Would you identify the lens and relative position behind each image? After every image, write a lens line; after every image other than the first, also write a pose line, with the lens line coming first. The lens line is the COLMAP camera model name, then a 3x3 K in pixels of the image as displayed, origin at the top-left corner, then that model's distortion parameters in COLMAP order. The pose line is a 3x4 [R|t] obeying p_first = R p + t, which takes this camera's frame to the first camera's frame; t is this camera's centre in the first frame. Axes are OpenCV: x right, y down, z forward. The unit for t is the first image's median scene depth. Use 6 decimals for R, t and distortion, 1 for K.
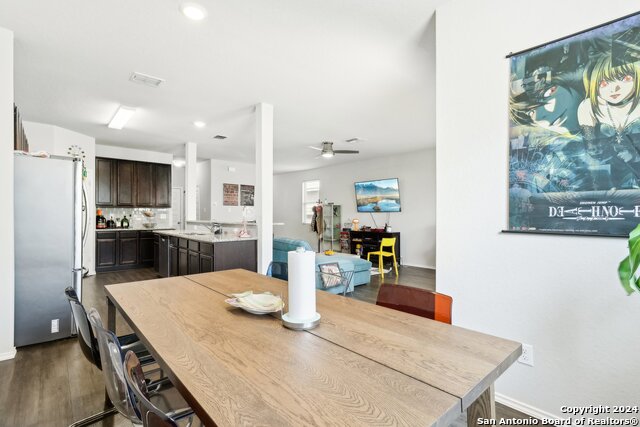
lens RADIAL K [[303.1, 0, 323.3], [0, 303.1, 213.4], [0, 0, 1]] dist [-0.002478, 0.000313]
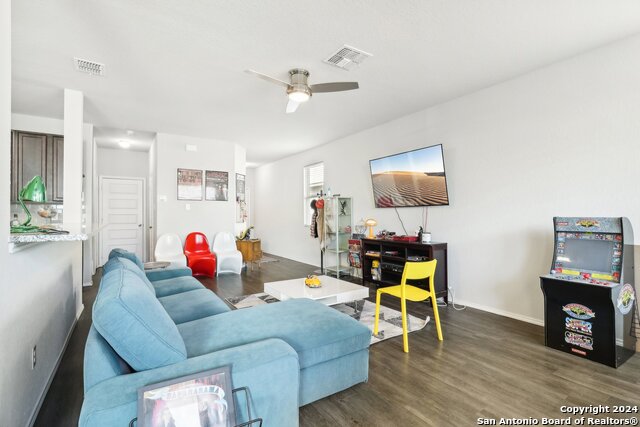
lens RADIAL K [[303.1, 0, 321.5], [0, 303.1, 214.4], [0, 0, 1]] dist [-0.002478, 0.000313]
pose [[0.989309, -0.006556, -0.145690, 0.111237], [0.007150, 0.999968, 0.003555, 0.006781], [0.145662, -0.004559, 0.989324, 0.435627]]
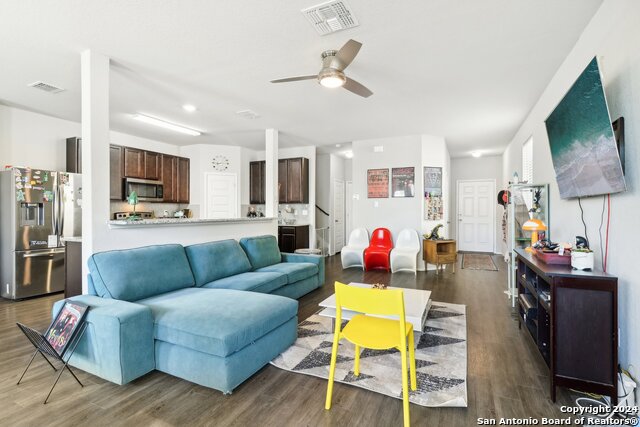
lens RADIAL K [[303.1, 0, 321.7], [0, 303.1, 212.8], [0, 0, 1]] dist [-0.002478, 0.000313]
pose [[0.384679, -0.001706, -0.923049, 0.394149], [0.006912, 0.999976, 0.001032, 0.009854], [0.923025, -0.006777, 0.384681, 0.711603]]
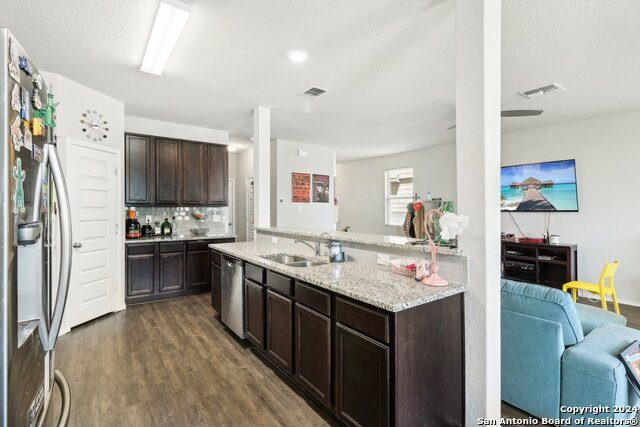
lens RADIAL K [[303.1, 0, 322.4], [0, 303.1, 209.1], [0, 0, 1]] dist [-0.002478, 0.000313]
pose [[0.995134, 0.000374, -0.098531, -0.218532], [0.000357, 0.999973, 0.007406, -0.017941], [0.098531, -0.007405, 0.995106, 0.325837]]
